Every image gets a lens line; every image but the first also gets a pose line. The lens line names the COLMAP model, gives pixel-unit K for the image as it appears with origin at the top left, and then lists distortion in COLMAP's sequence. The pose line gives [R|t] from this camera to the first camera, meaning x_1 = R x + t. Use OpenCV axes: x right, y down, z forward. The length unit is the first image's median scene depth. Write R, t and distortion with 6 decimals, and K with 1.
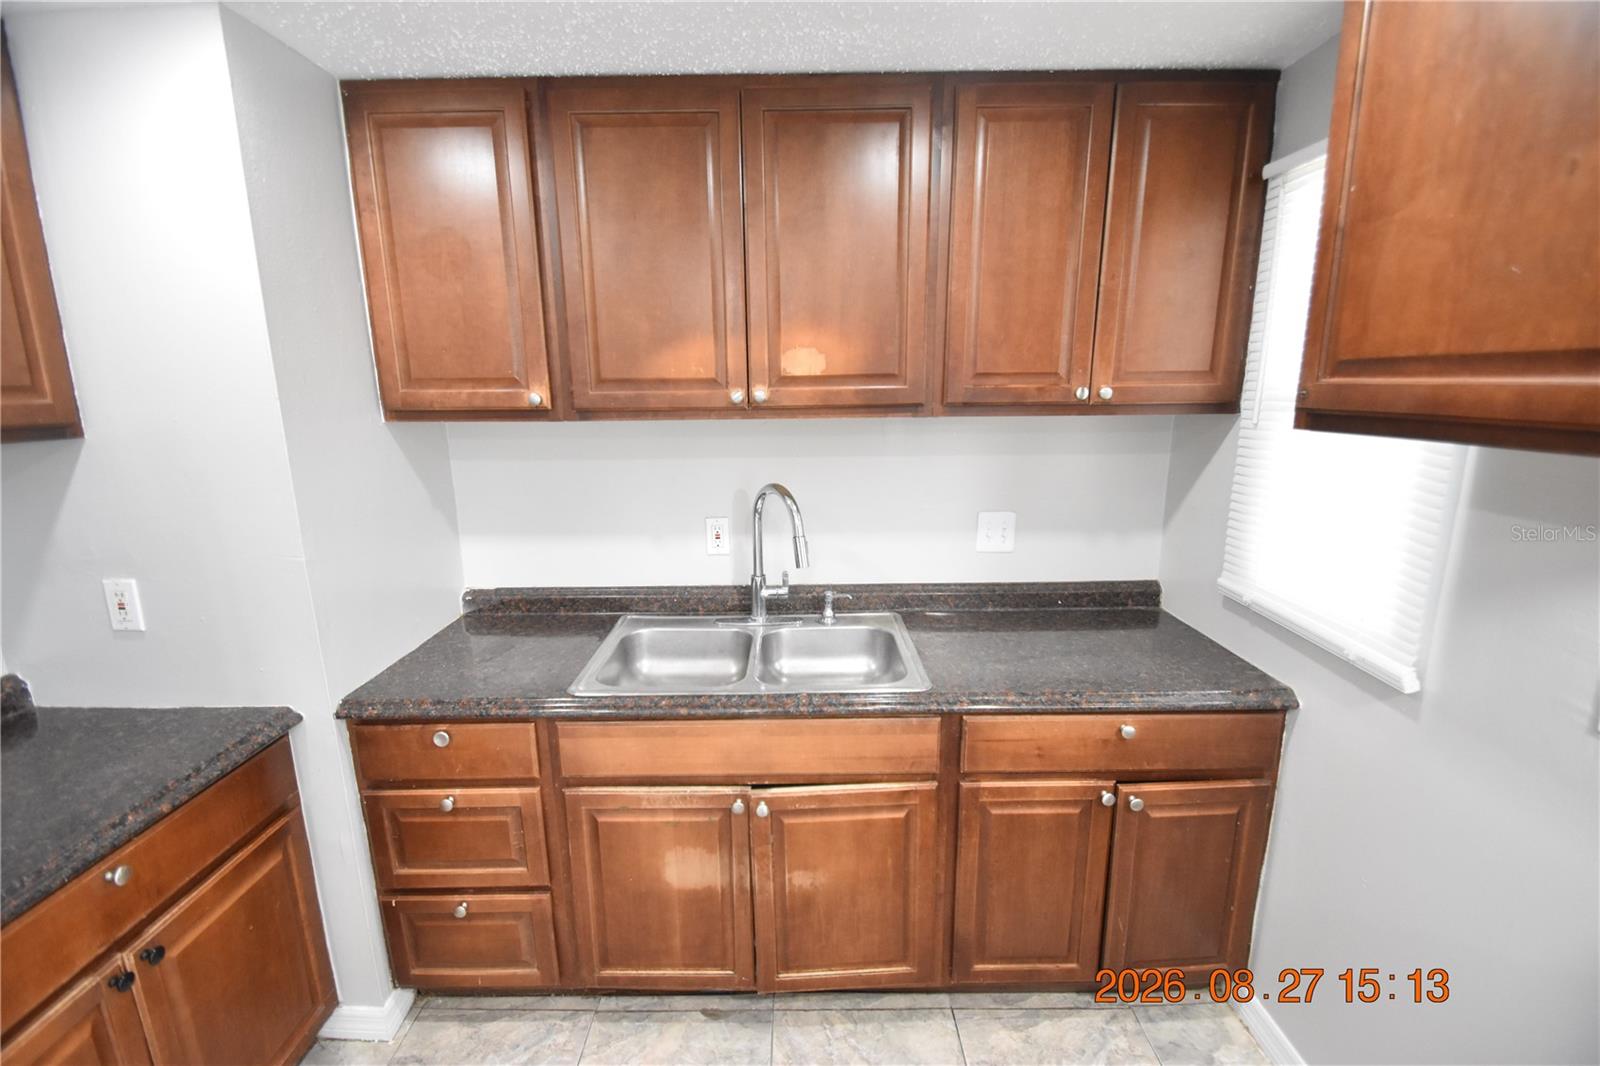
lens RADIAL K [[697.7, 0, 792.2], [0, 697.7, 535.1], [0, 0, 1]] dist [-0.005373, -0.004647]
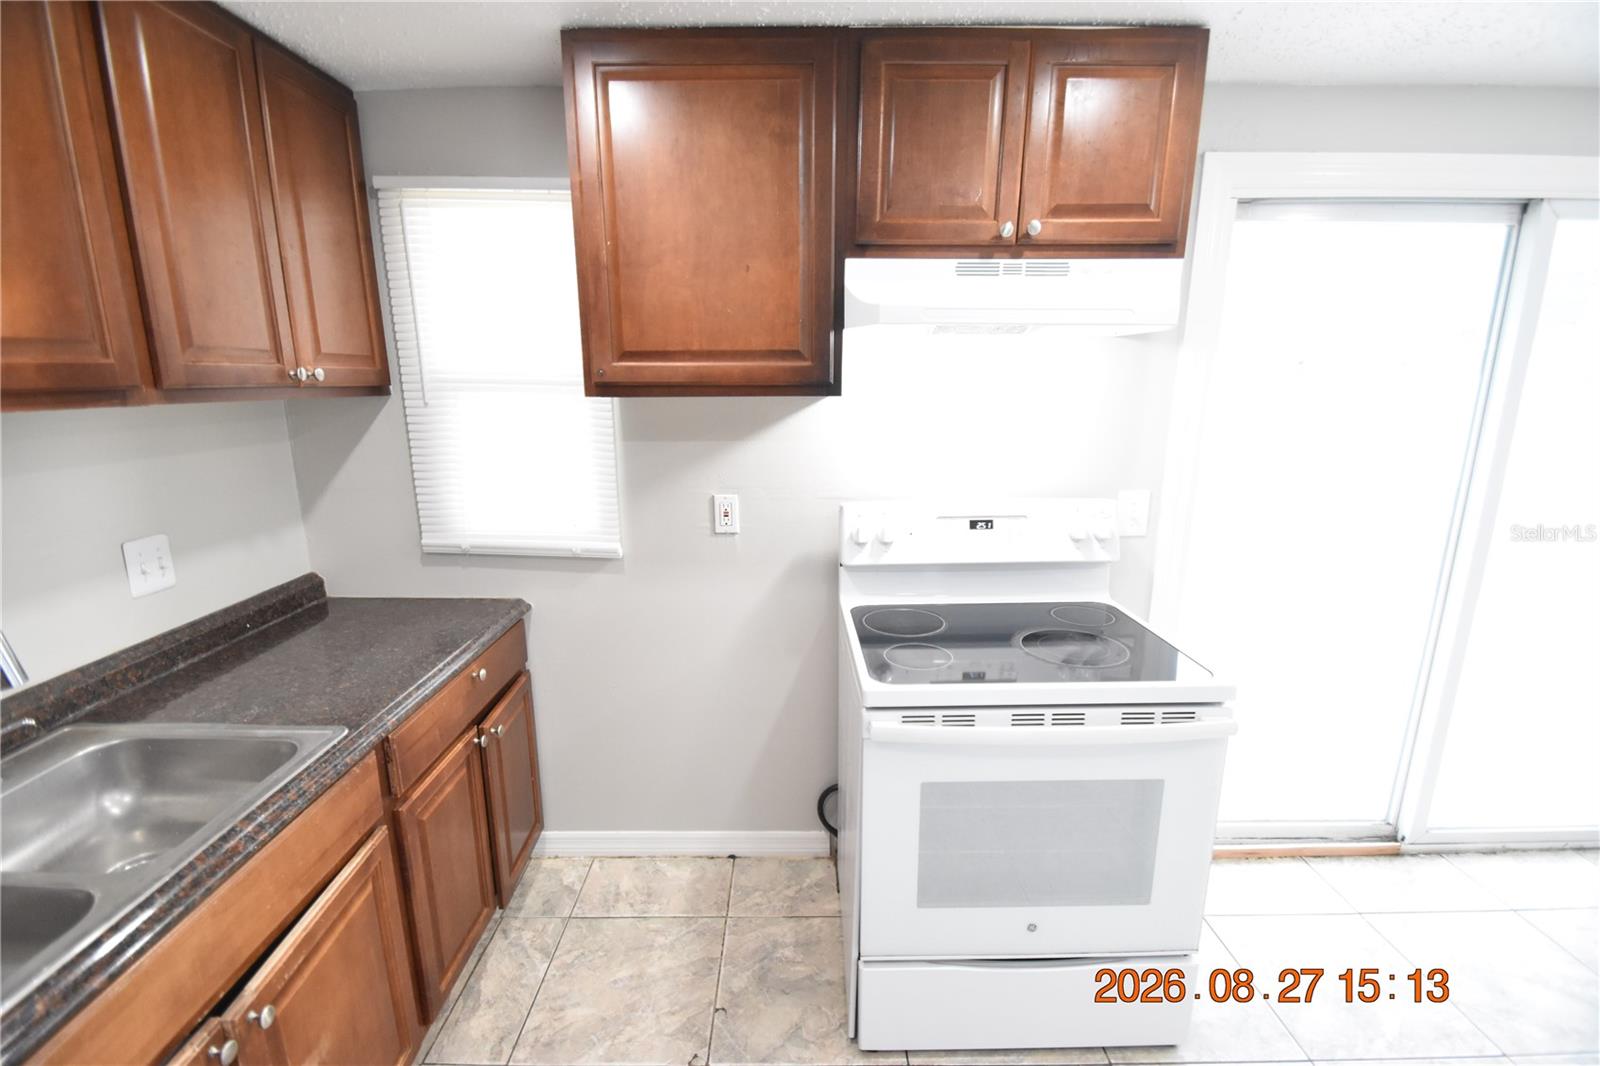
lens RADIAL K [[697.7, 0, 792.5], [0, 697.7, 531.6], [0, 0, 1]] dist [-0.005373, -0.004647]
pose [[0.006519, -0.203338, 0.979087, -0.516881], [0.208133, 0.957941, 0.197560, -0.052202], [-0.978079, 0.202492, 0.048567, 0.367114]]
